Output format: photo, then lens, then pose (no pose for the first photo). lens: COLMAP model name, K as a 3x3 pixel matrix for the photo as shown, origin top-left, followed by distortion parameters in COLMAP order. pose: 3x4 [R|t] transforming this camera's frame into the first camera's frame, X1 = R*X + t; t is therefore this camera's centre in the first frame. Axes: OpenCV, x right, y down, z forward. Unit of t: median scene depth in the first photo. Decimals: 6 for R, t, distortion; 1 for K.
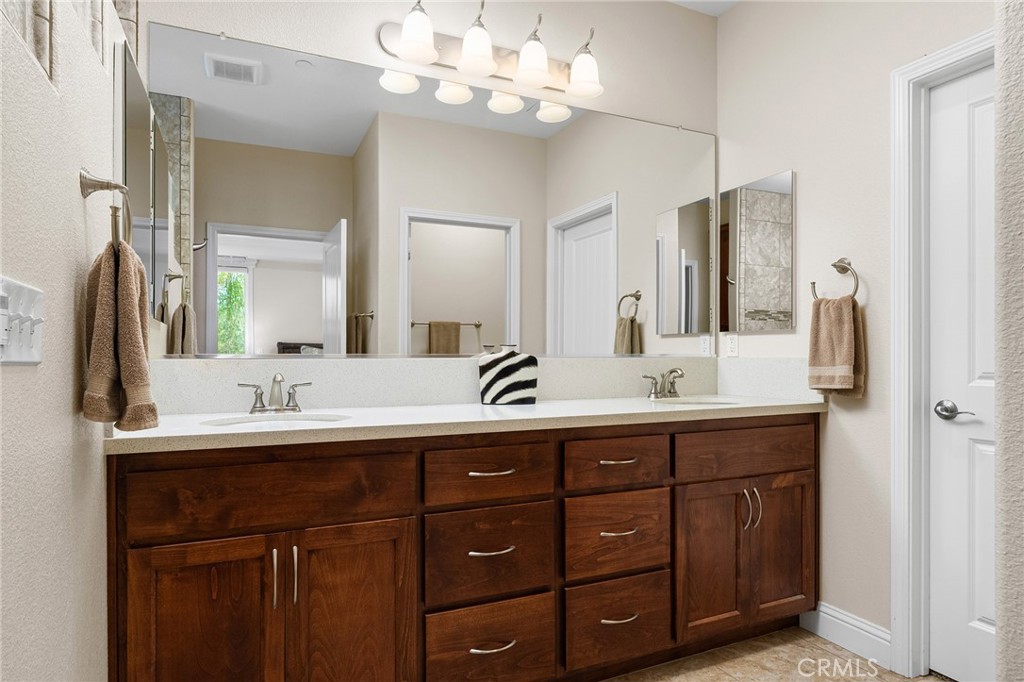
lens RADIAL K [[596.2, 0, 512.0], [0, 596.2, 341.0], [0, 0, 1]] dist [0.002004, 0.000527]
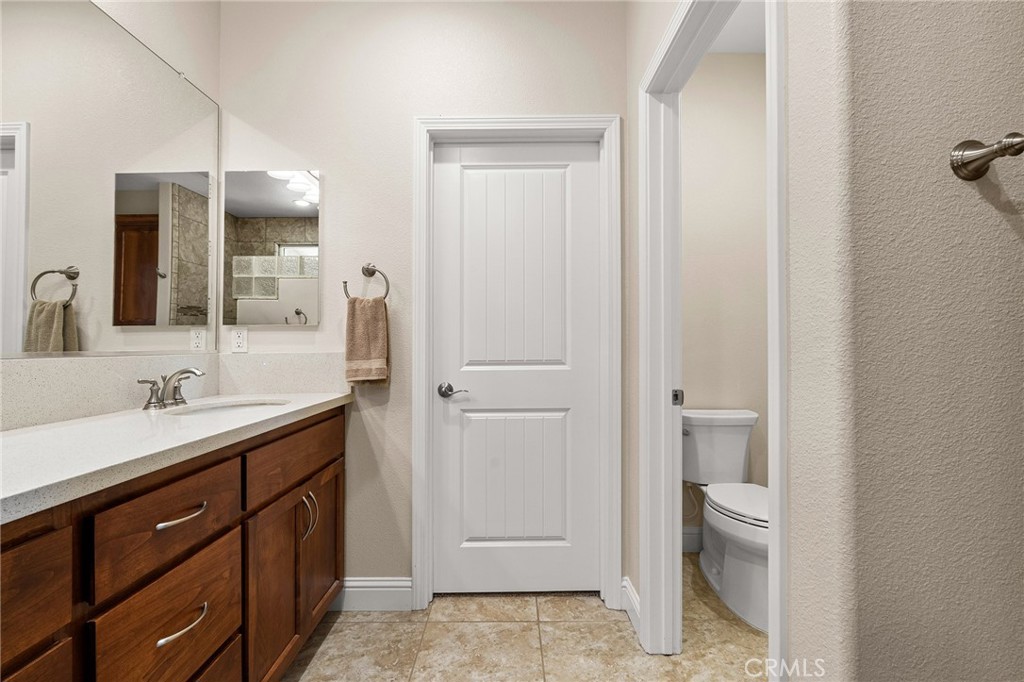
lens RADIAL K [[449.3, 0, 511.6], [0, 449.3, 336.5], [0, 0, 1]] dist [-0.000100, -0.000468]
pose [[0.420241, 0.014520, 0.907296, -0.107251], [-0.010482, 0.999883, -0.011147, 0.005570], [-0.907352, -0.004826, 0.420344, 0.414137]]
